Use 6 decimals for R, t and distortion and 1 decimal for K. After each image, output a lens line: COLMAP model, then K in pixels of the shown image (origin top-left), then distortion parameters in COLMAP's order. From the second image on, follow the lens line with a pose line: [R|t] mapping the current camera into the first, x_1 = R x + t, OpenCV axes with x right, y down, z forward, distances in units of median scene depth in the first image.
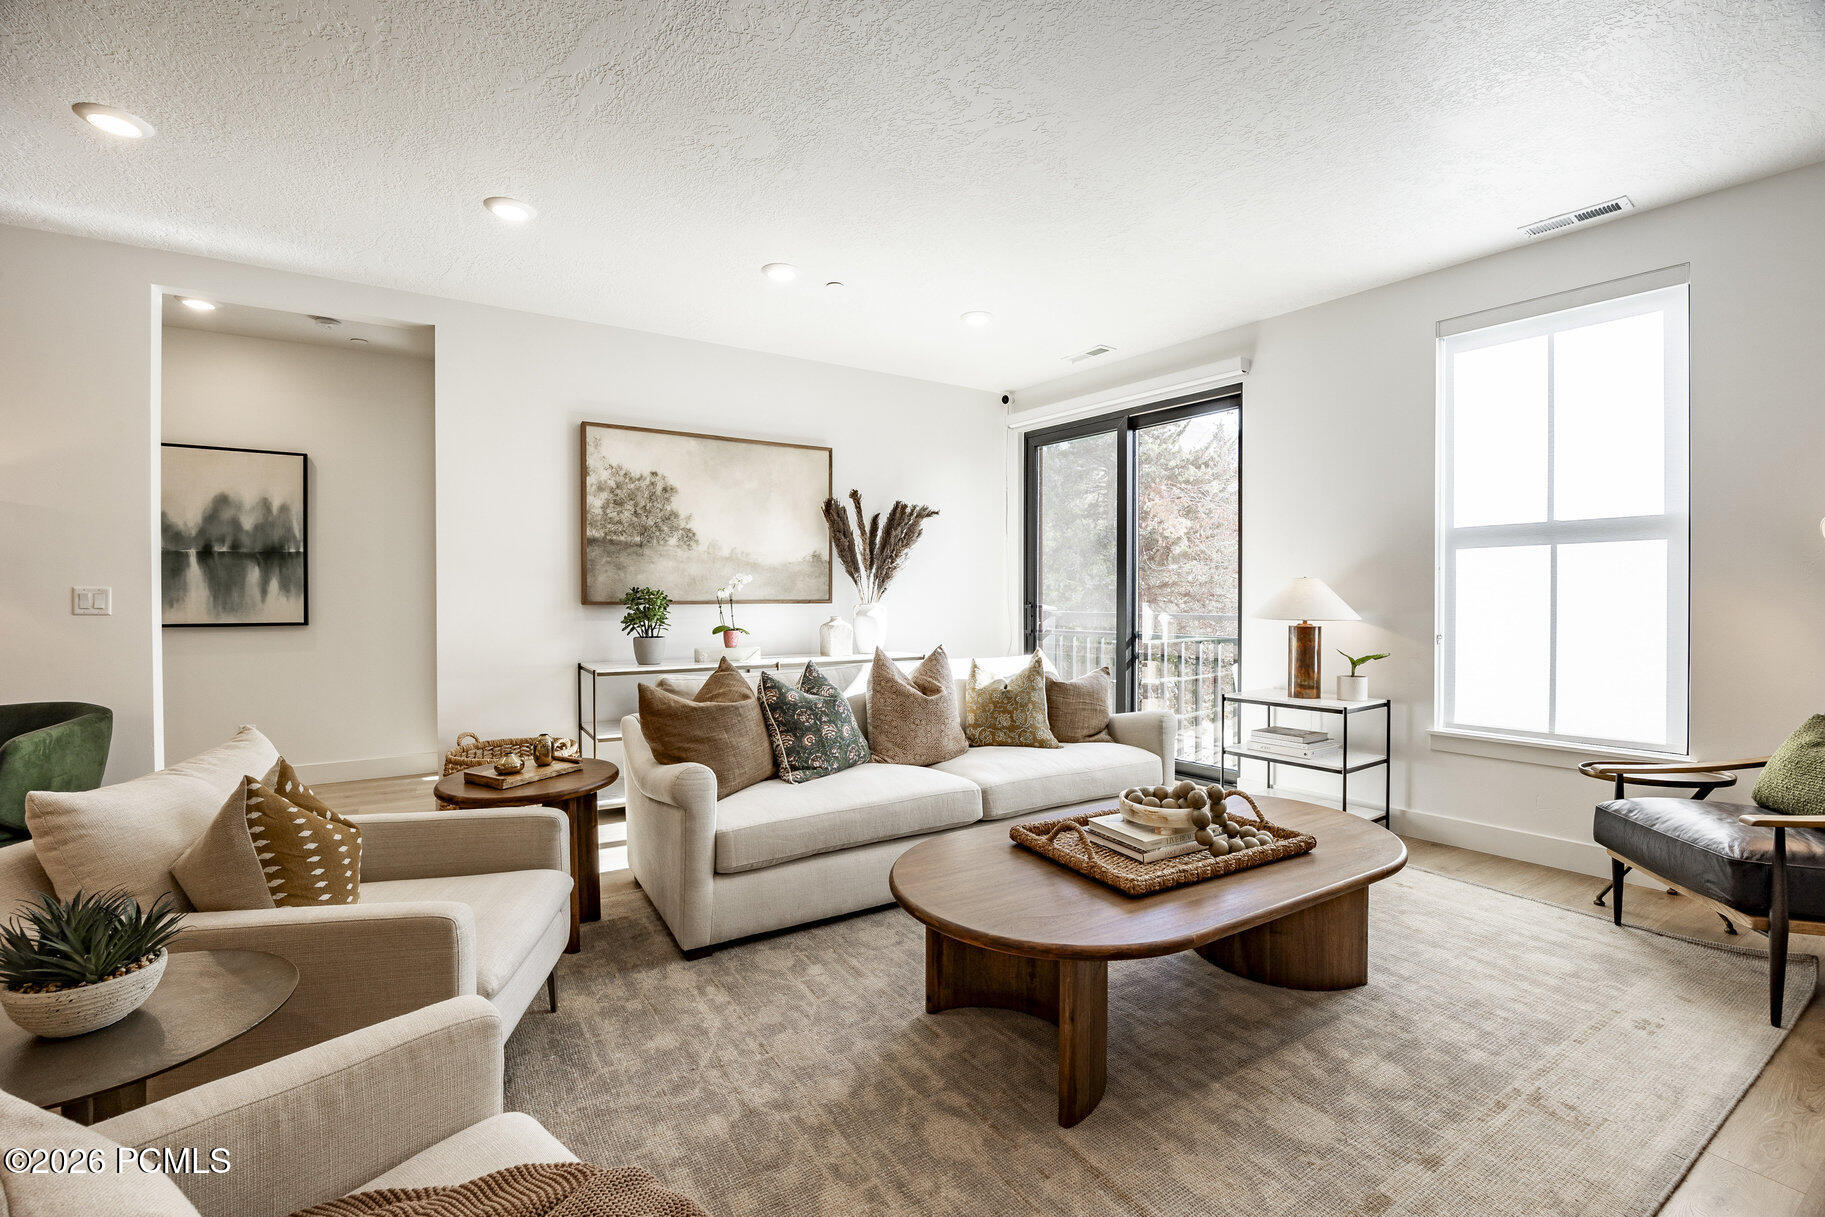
lens RADIAL K [[708.7, 0, 912.5], [0, 708.7, 608.5], [0, 0, 1]] dist [-0.051974, -0.000098]
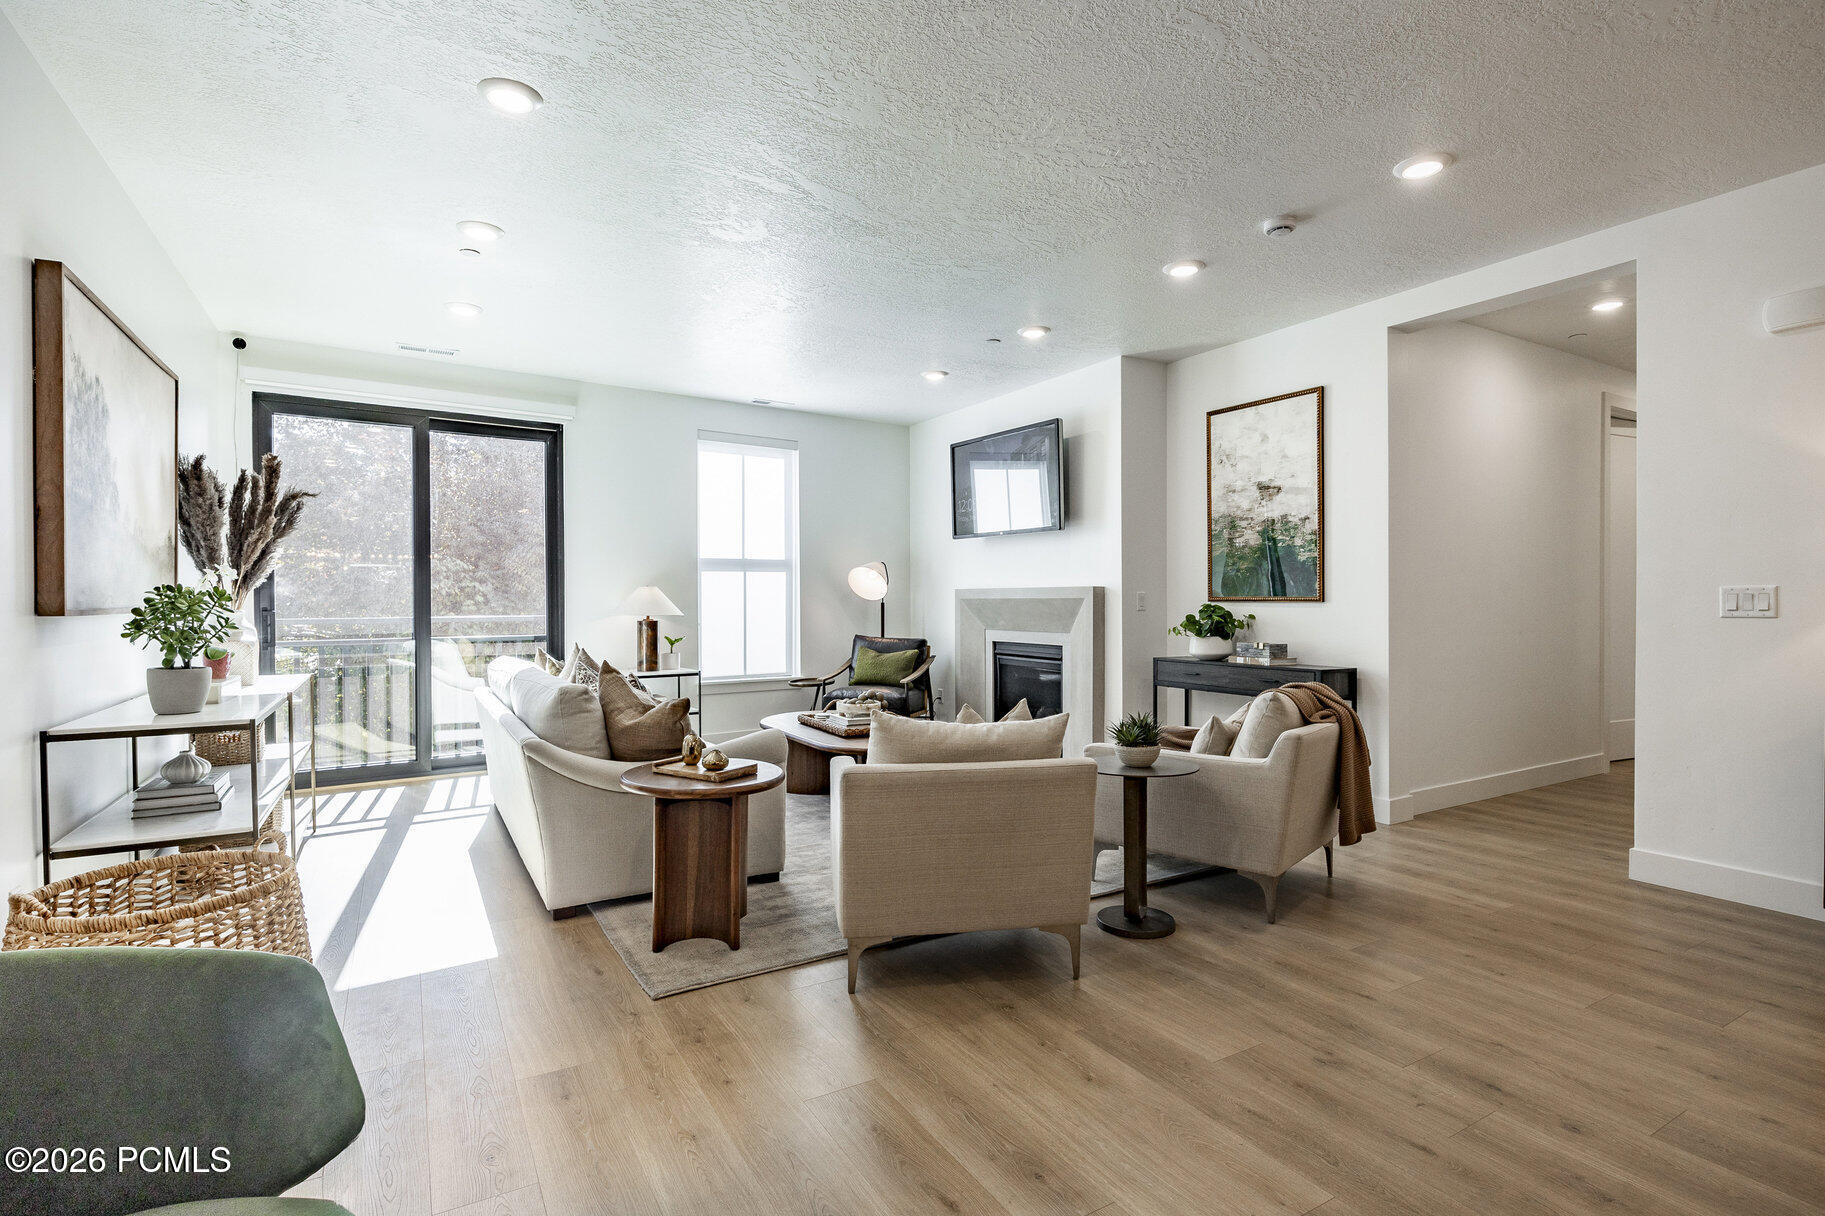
lens RADIAL K [[851.8, 0, 910.0], [0, 851.8, 605.3], [0, 0, 1]] dist [-0.018099, 0.009597]
pose [[0.101731, -0.005868, 0.994795, -1.301909], [0.012616, 0.999910, 0.004608, -0.006858], [-0.994732, 0.012081, 0.101795, 0.310769]]
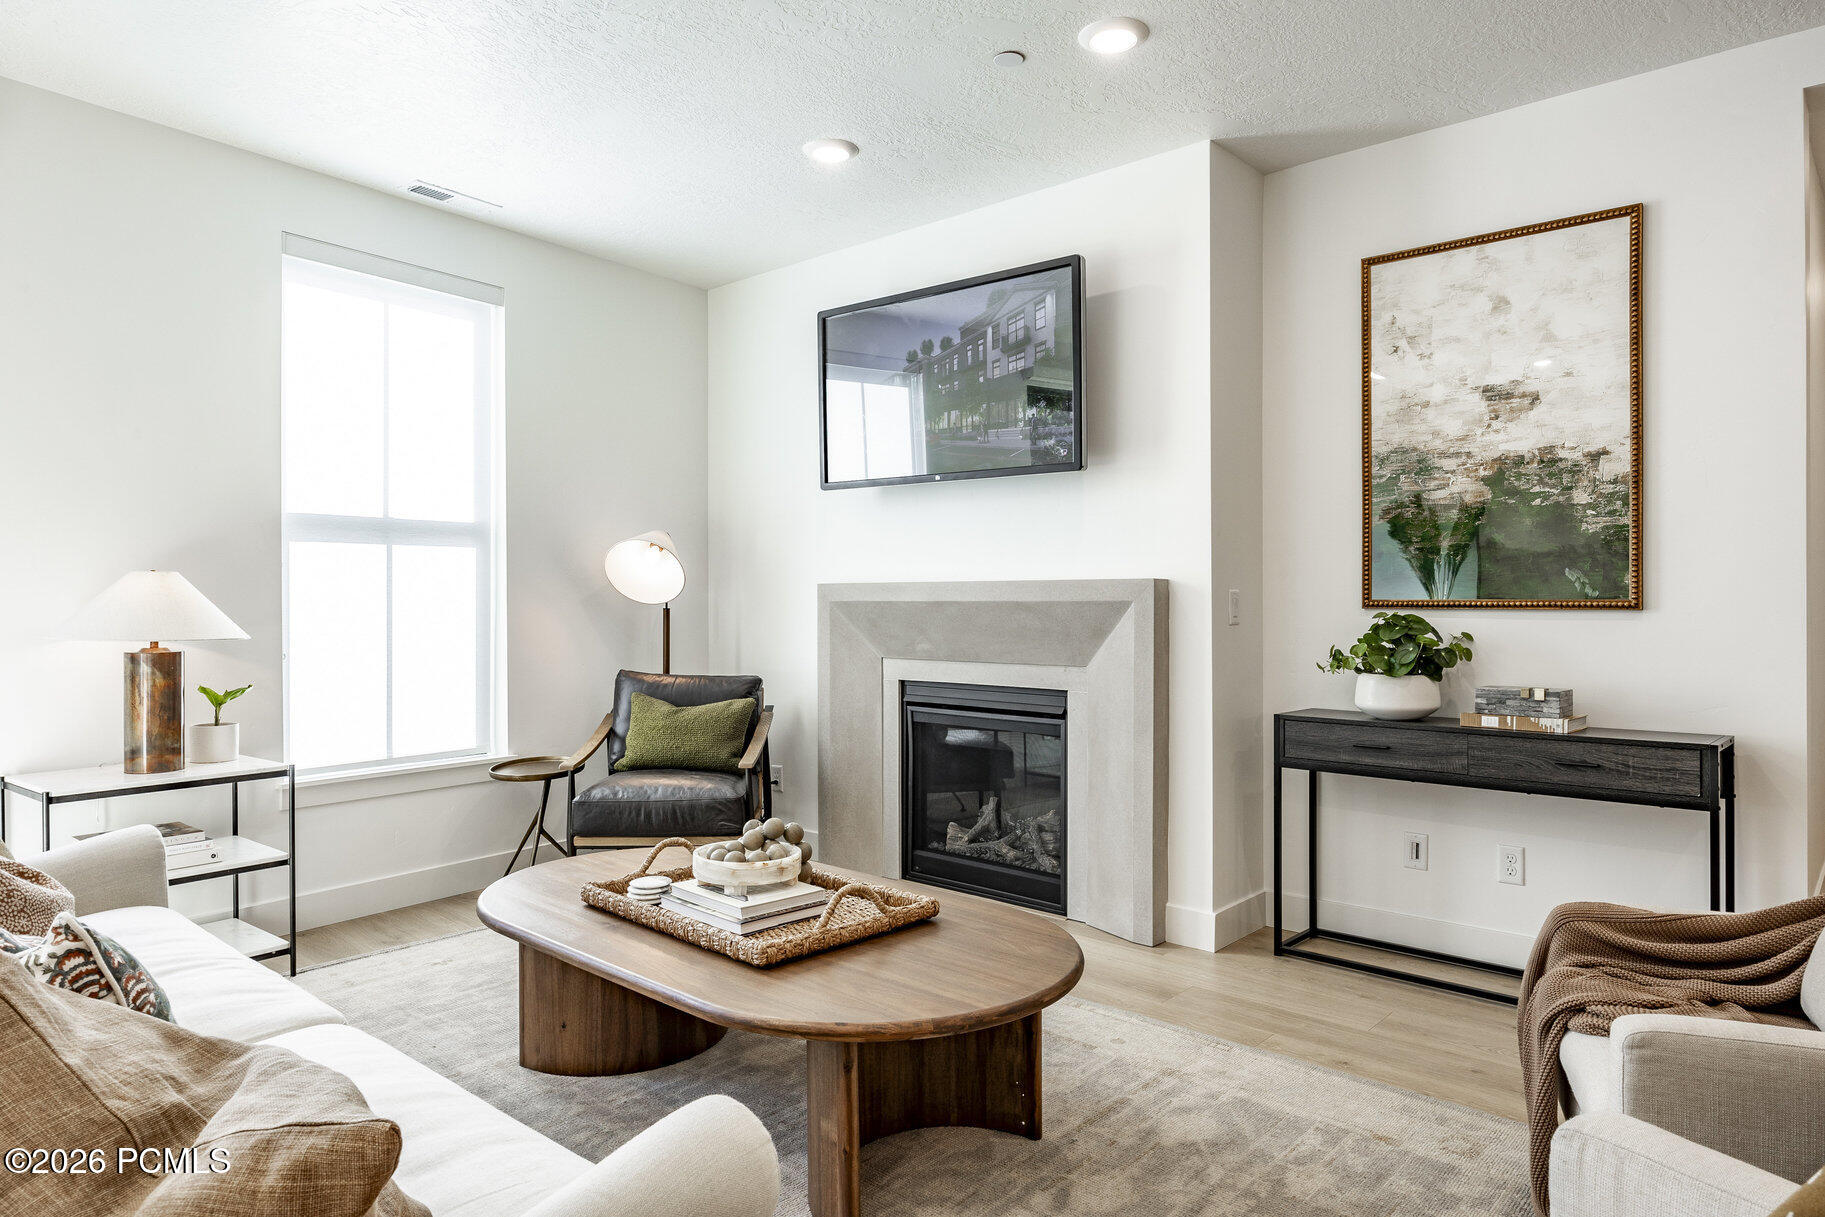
lens RADIAL K [[1044.4, 0, 888.9], [0, 1044.4, 601.2], [0, 0, 1]] dist [-0.005468, -0.000403]
pose [[-0.215031, 0.000597, 0.976607, -0.516426], [0.010885, 0.999939, 0.001785, -0.014455], [-0.976547, 0.011014, -0.215025, 0.648630]]
